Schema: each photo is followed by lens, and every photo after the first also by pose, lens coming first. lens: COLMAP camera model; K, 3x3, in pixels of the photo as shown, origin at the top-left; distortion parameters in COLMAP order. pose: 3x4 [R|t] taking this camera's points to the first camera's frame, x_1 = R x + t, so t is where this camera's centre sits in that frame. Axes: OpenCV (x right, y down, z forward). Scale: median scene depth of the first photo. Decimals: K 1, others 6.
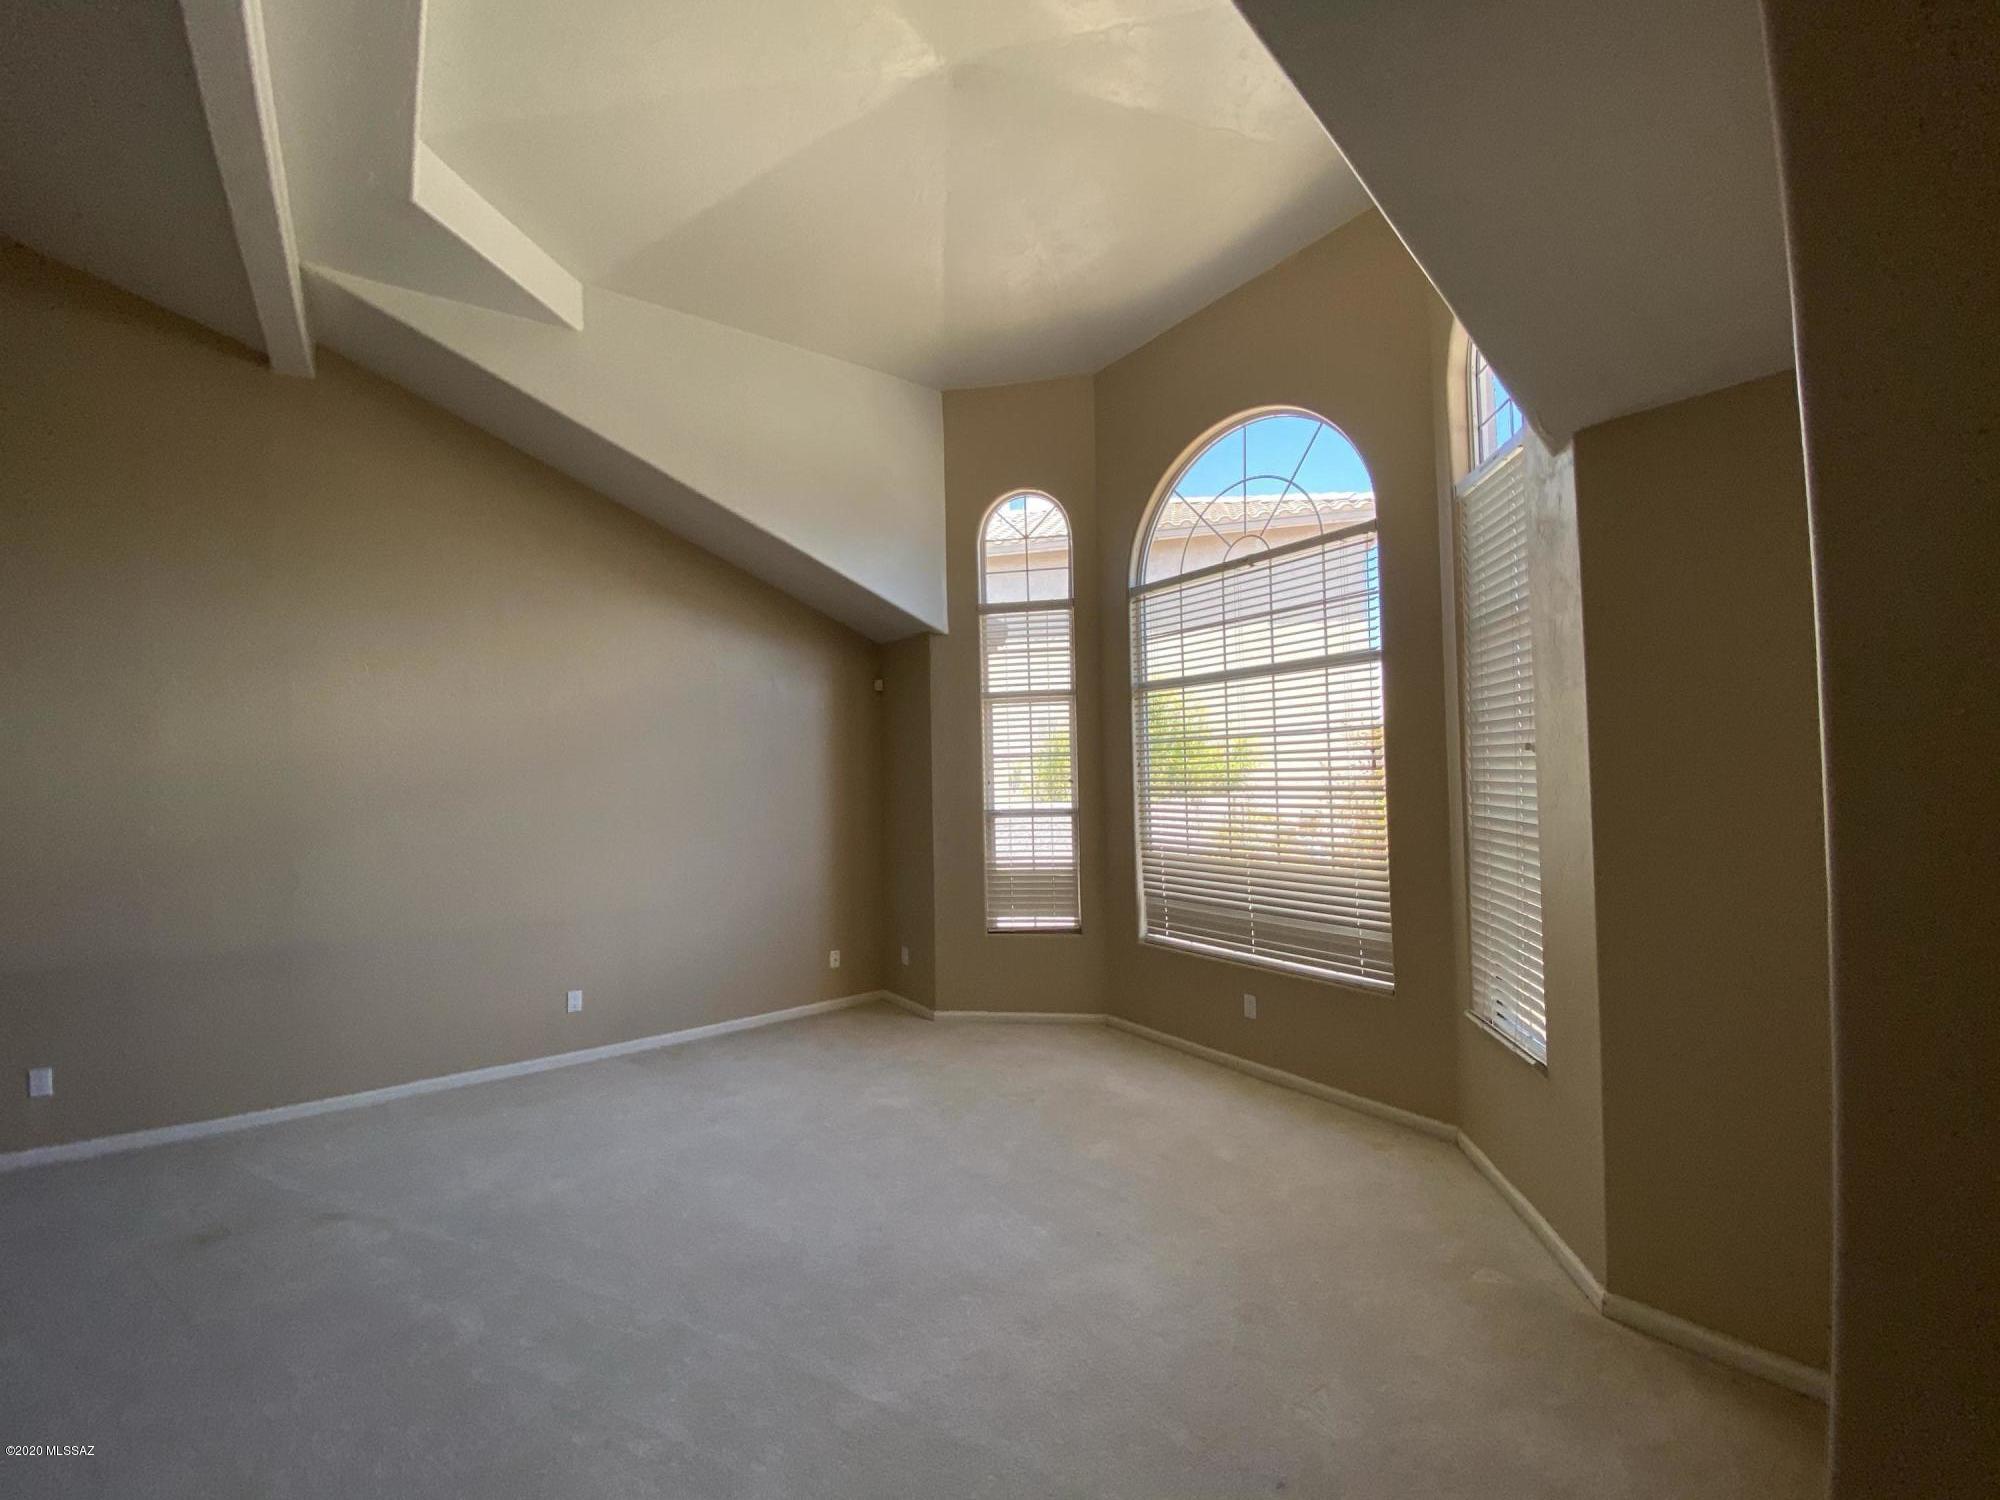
lens RADIAL K [[831.3, 0, 990.8], [0, 831.3, 756.9], [0, 0, 1]] dist [0.019065, -0.000745]
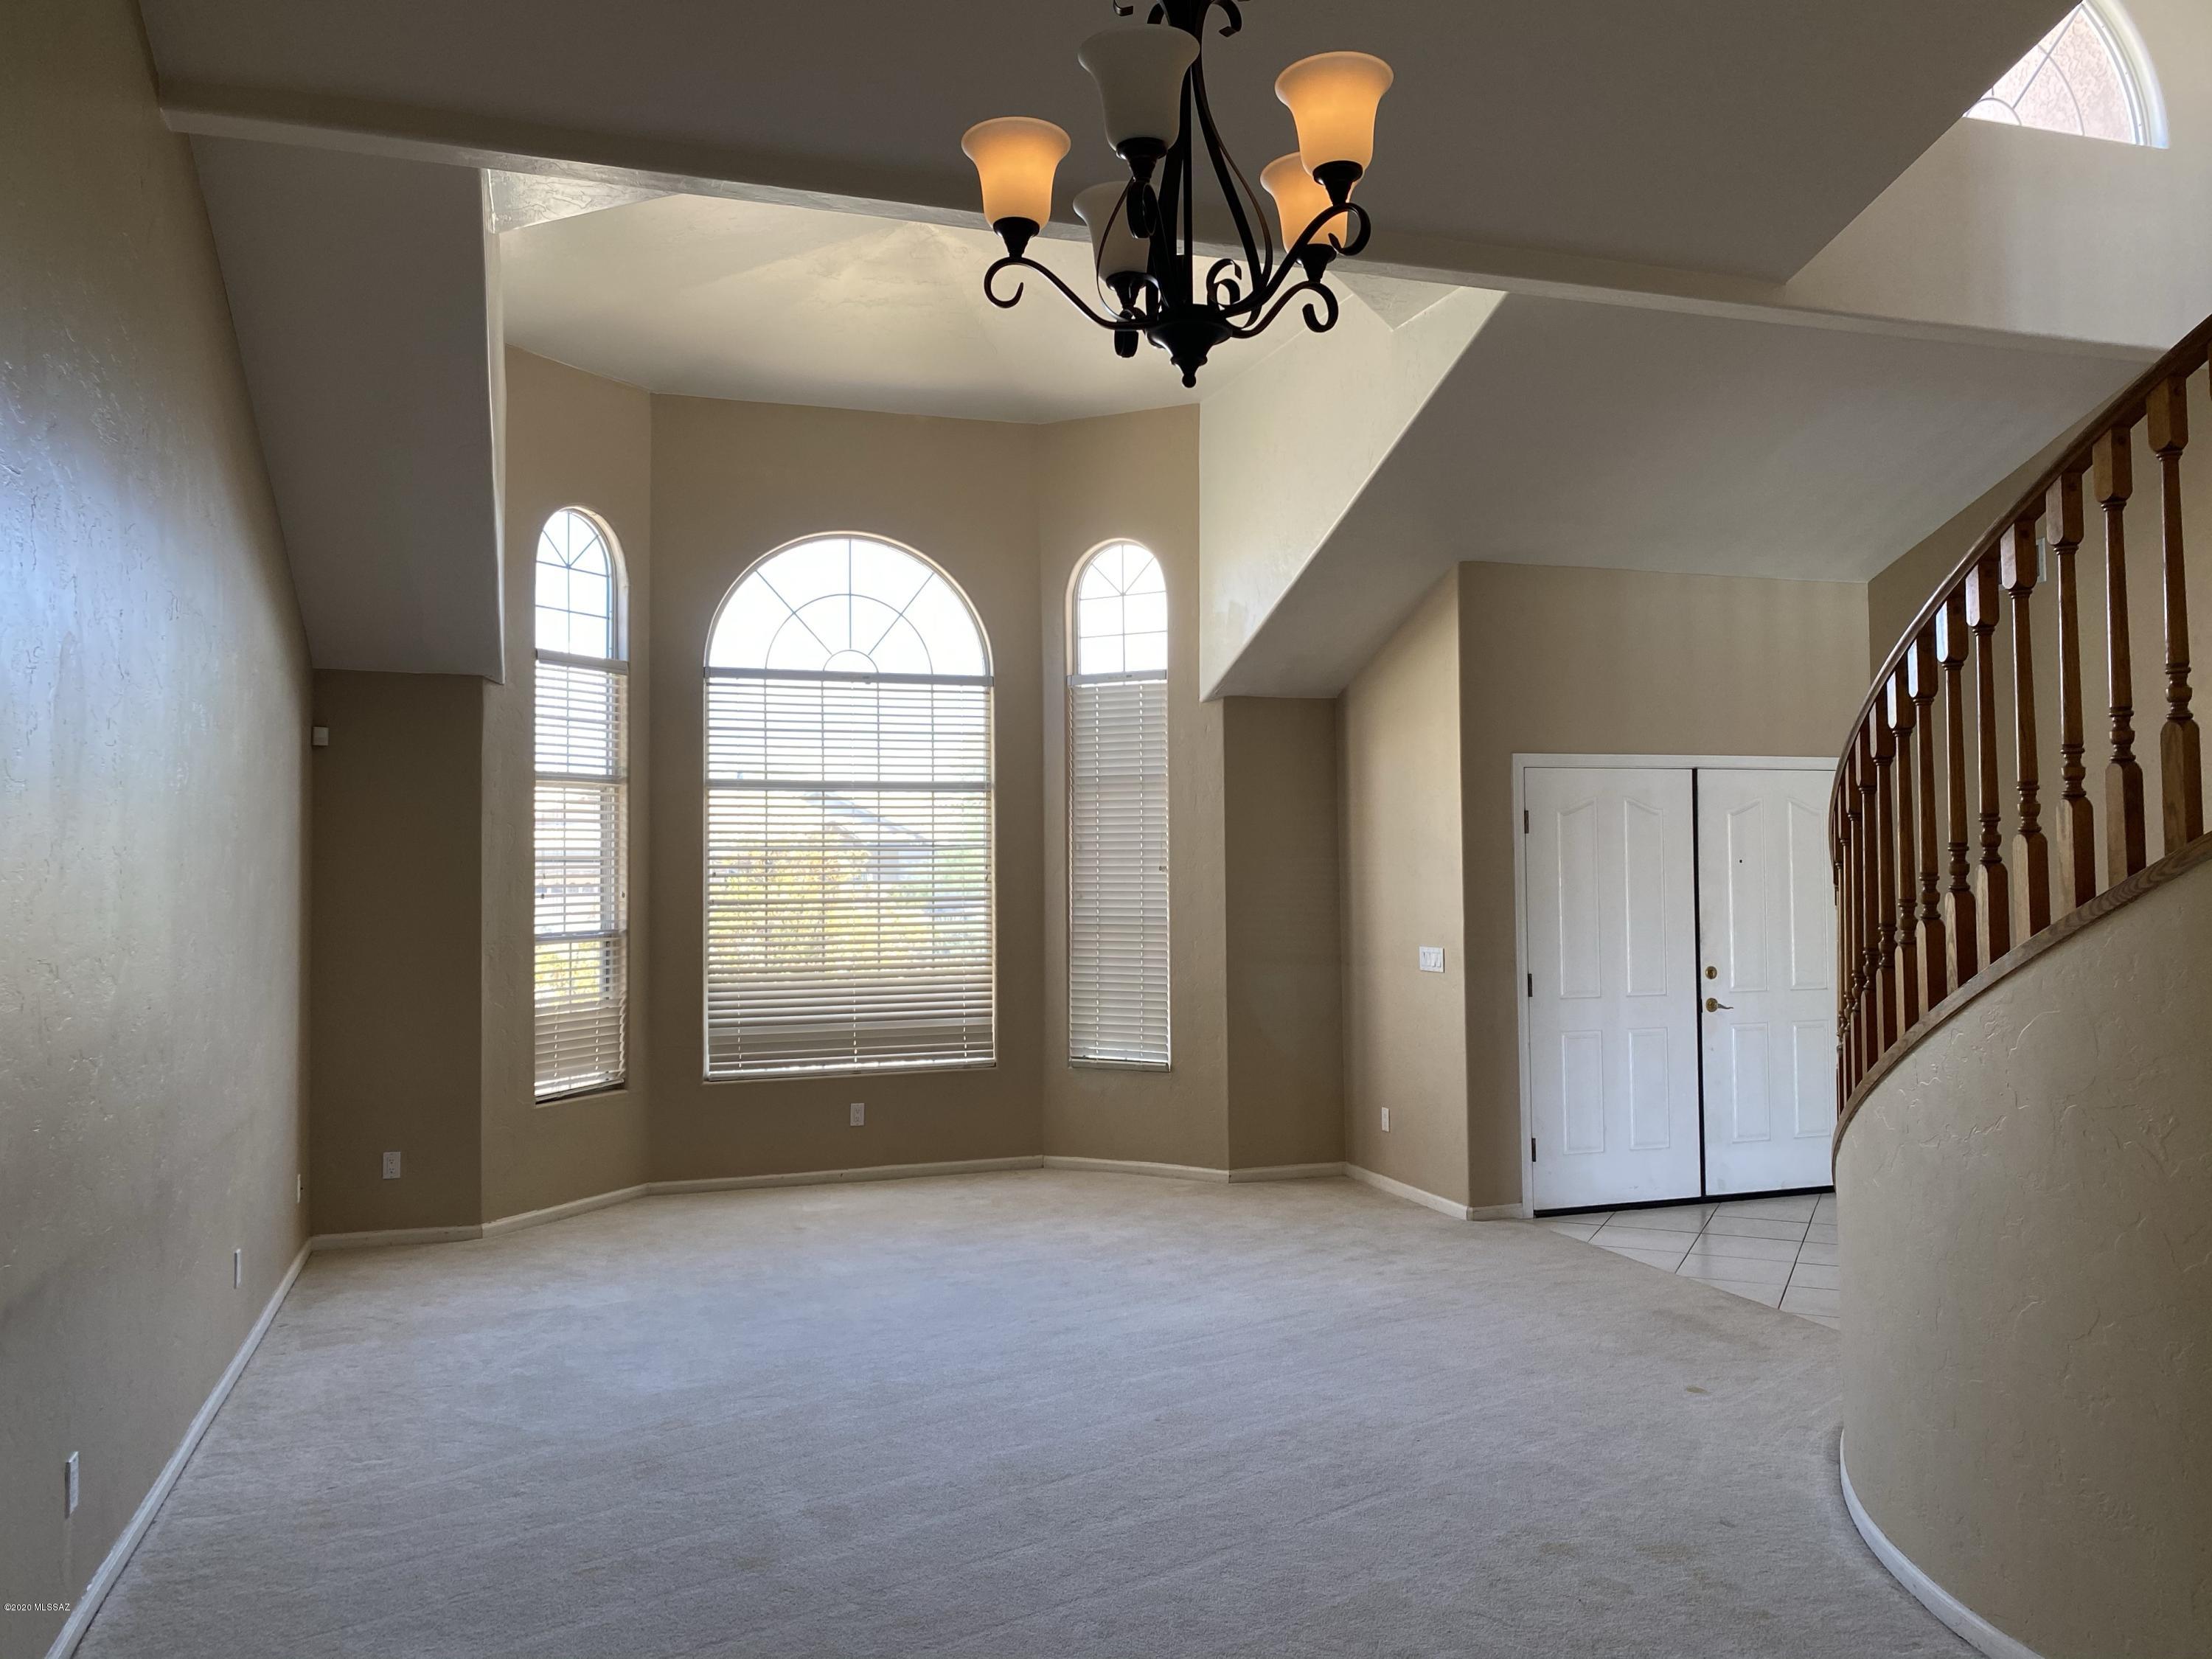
lens RADIAL K [[1696.2, 0, 1115.5], [0, 1696.2, 827.3], [0, 0, 1]] dist [0.028461, -0.034780]
pose [[0.270018, 0.047716, 0.961672, -1.404725], [-0.016063, 0.998856, -0.045050, 0.032232], [-0.962721, -0.003283, 0.270475, 0.118129]]
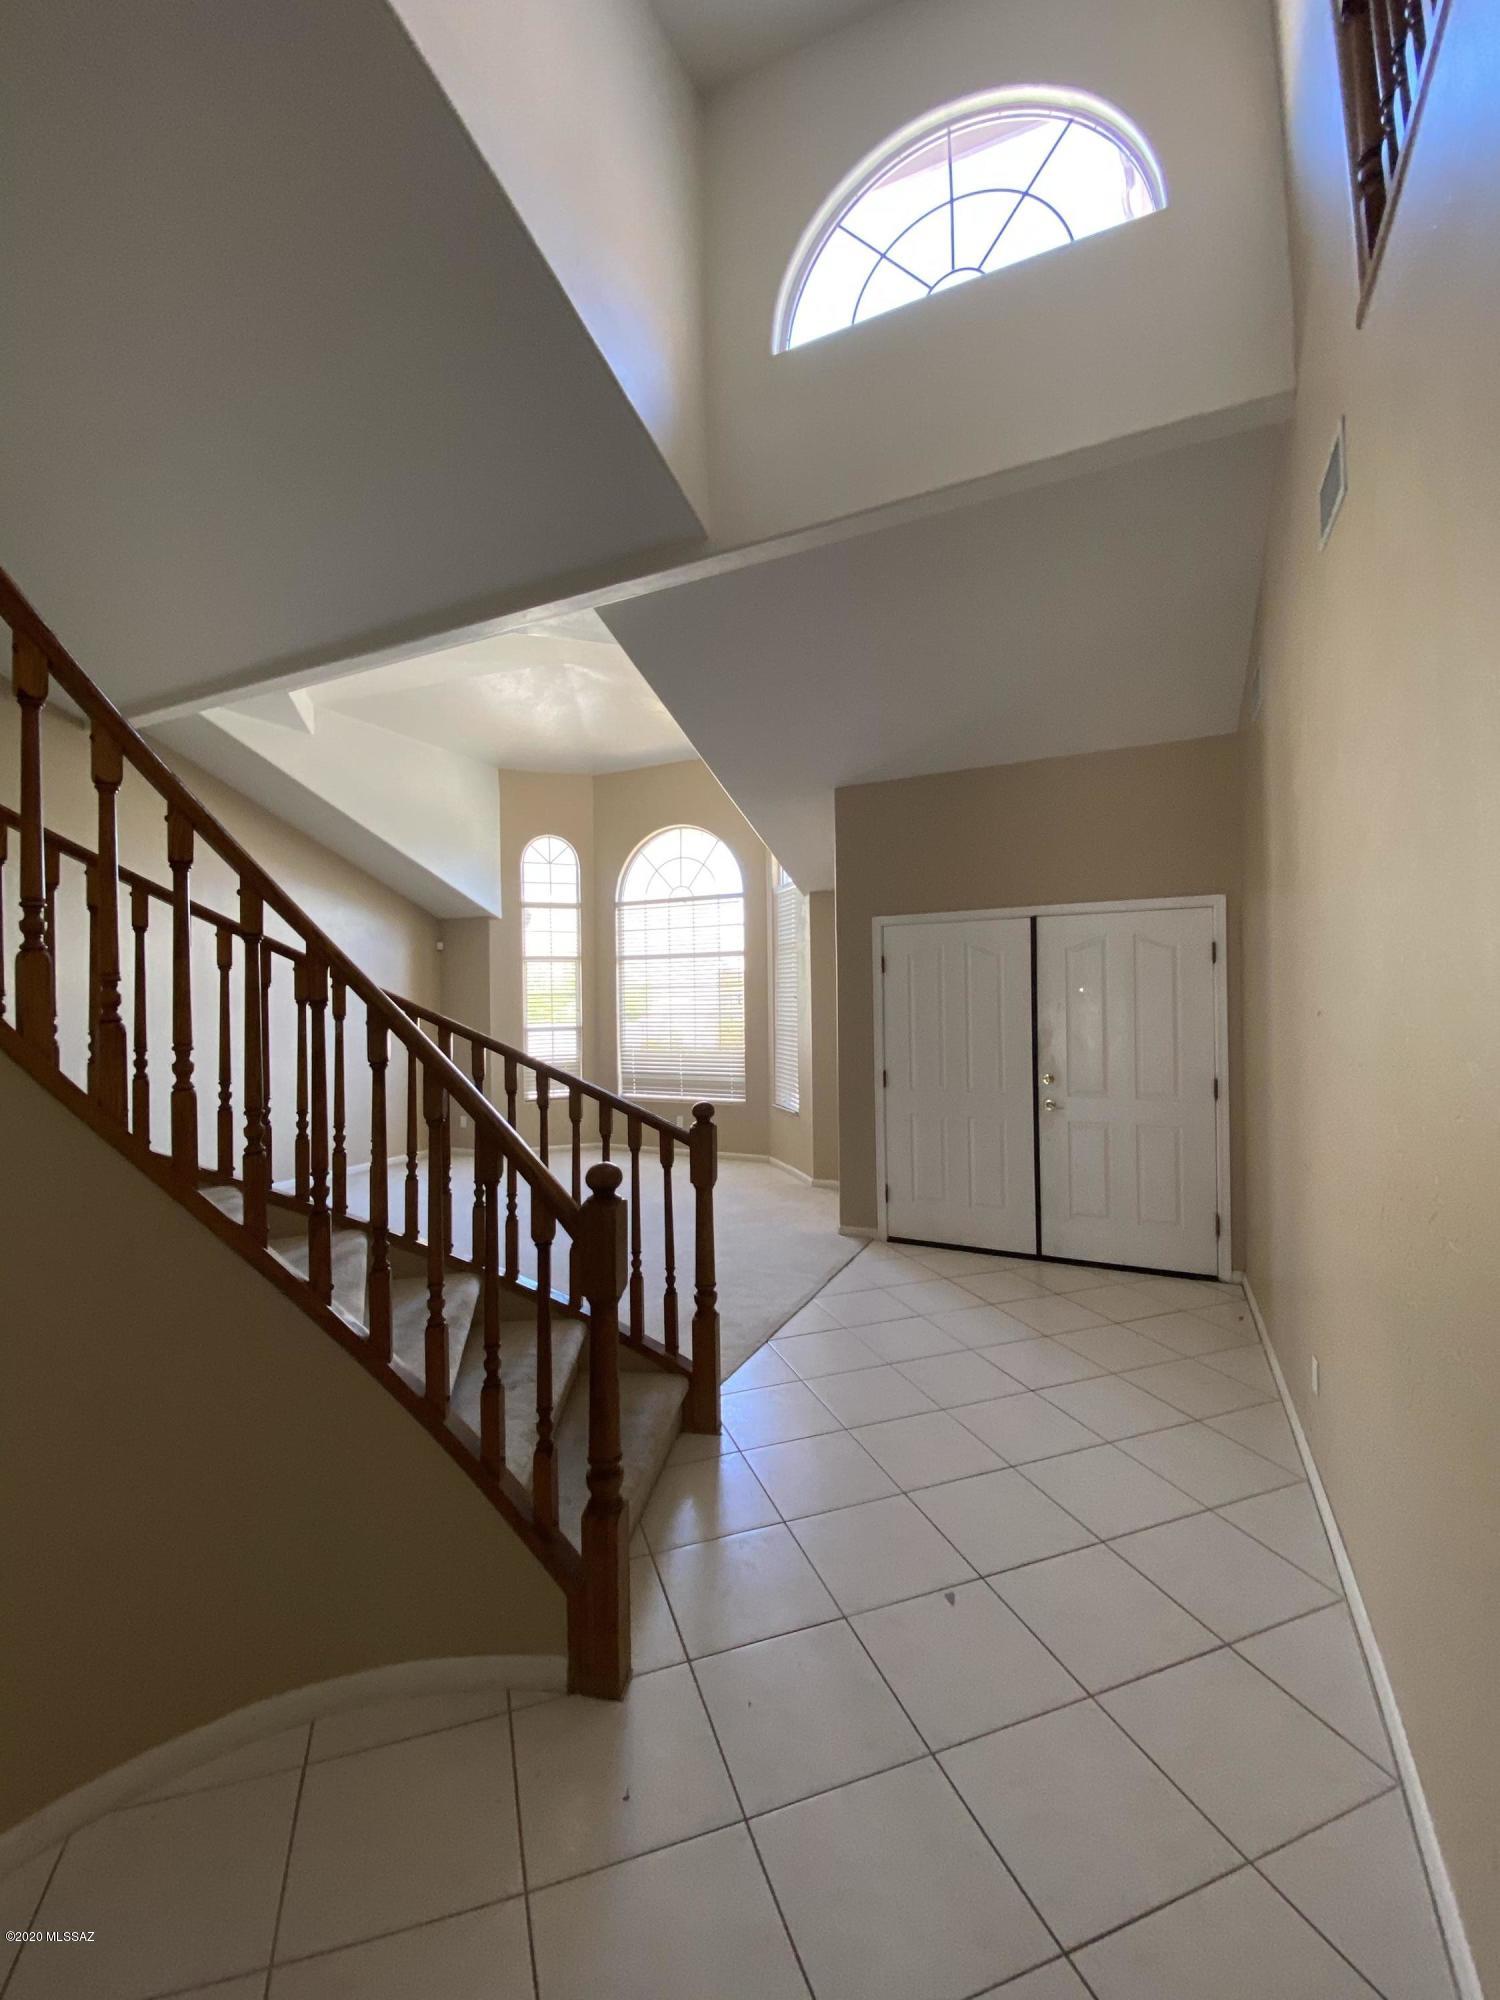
lens RADIAL K [[831.3, 0, 744.5], [0, 831.3, 1018.4], [0, 0, 1]] dist [0.019065, -0.000745]
pose [[0.885388, 0.006699, 0.464805, -0.425076], [-0.020655, 0.999476, 0.024939, -0.003640], [-0.464394, -0.031681, 0.885062, -0.736302]]
